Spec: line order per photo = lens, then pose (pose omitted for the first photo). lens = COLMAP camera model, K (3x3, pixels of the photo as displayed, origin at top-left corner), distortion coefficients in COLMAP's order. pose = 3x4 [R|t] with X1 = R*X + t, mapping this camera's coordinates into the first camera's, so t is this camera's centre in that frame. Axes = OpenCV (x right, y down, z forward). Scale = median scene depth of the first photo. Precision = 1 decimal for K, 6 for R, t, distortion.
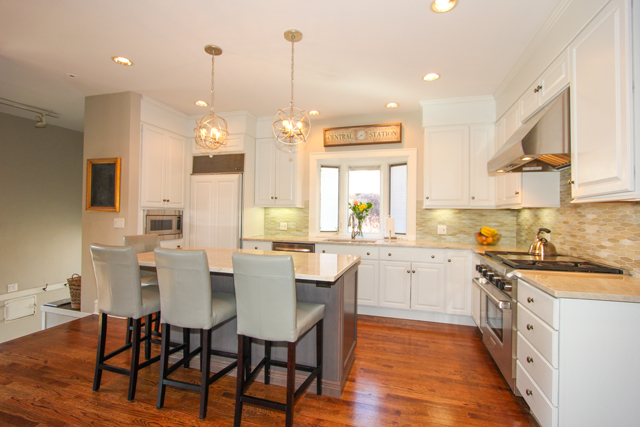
lens RADIAL K [[296.2, 0, 320.8], [0, 296.2, 211.3], [0, 0, 1]] dist [-0.001737, -0.000500]
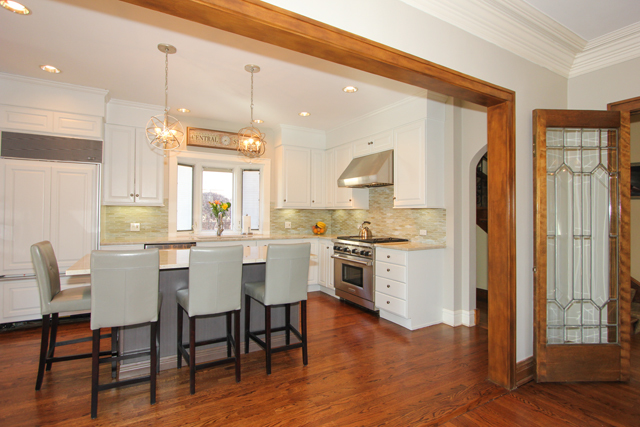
lens RADIAL K [[319.6, 0, 318.0], [0, 319.6, 209.7], [0, 0, 1]] dist [-0.019533, -0.000089]
pose [[0.689788, 0.000918, 0.724011, -0.518798], [-0.006509, 0.999967, 0.004933, -0.012024], [-0.723982, -0.008115, 0.689771, -0.059962]]
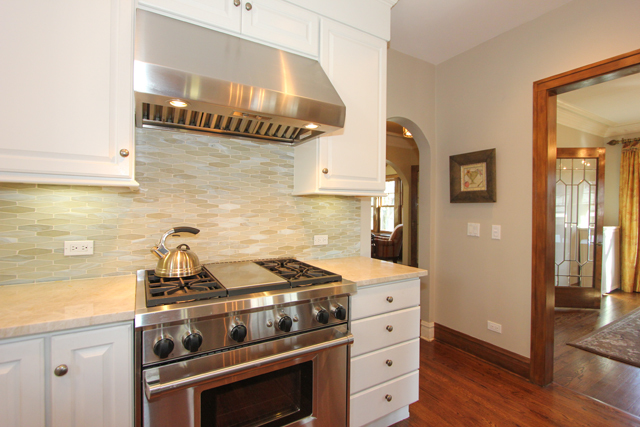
lens RADIAL K [[296.2, 0, 320.8], [0, 296.2, 211.3], [0, 0, 1]] dist [-0.001737, -0.000500]
pose [[-0.725623, -0.023282, 0.687699, 0.103687], [-0.025198, 0.999656, 0.007256, 0.009933], [-0.687631, -0.012063, -0.725960, 0.788522]]
